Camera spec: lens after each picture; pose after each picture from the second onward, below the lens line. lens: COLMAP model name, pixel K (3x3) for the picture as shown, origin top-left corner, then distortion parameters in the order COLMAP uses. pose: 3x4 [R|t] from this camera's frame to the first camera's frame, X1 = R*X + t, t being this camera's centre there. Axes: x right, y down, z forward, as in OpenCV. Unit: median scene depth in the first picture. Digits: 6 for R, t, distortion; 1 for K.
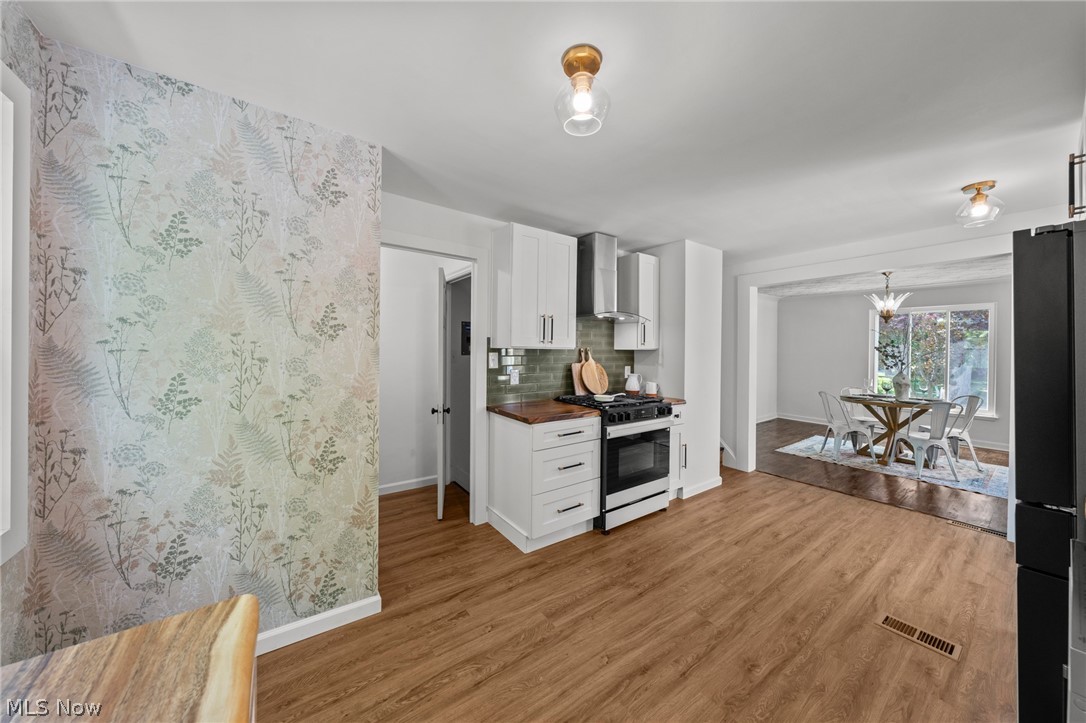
lens RADIAL K [[373.9, 0, 548.3], [0, 373.9, 349.1], [0, 0, 1]] dist [-0.004187, -0.000123]
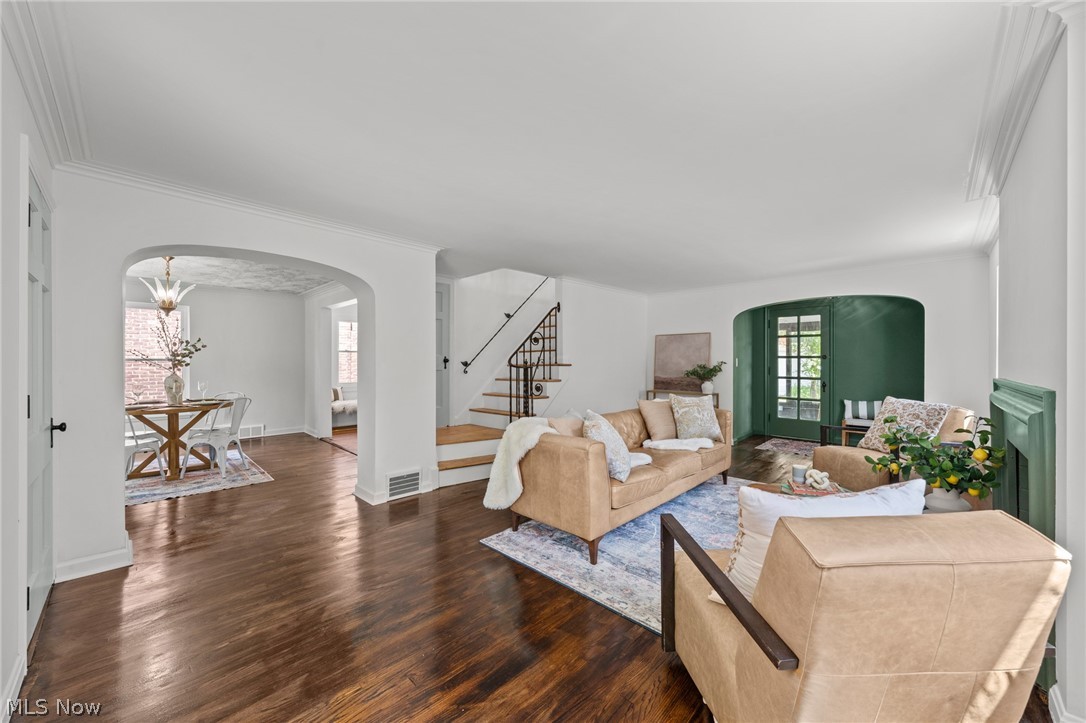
lens RADIAL K [[404.8, 0, 549.5], [0, 404.8, 361.6], [0, 0, 1]] dist [0.000025, 0.000062]
pose [[-0.983235, -0.007559, -0.182184, 0.361216], [-0.007872, 0.999969, 0.000996, 0.039352], [0.182170, 0.002413, -0.983264, 3.538273]]
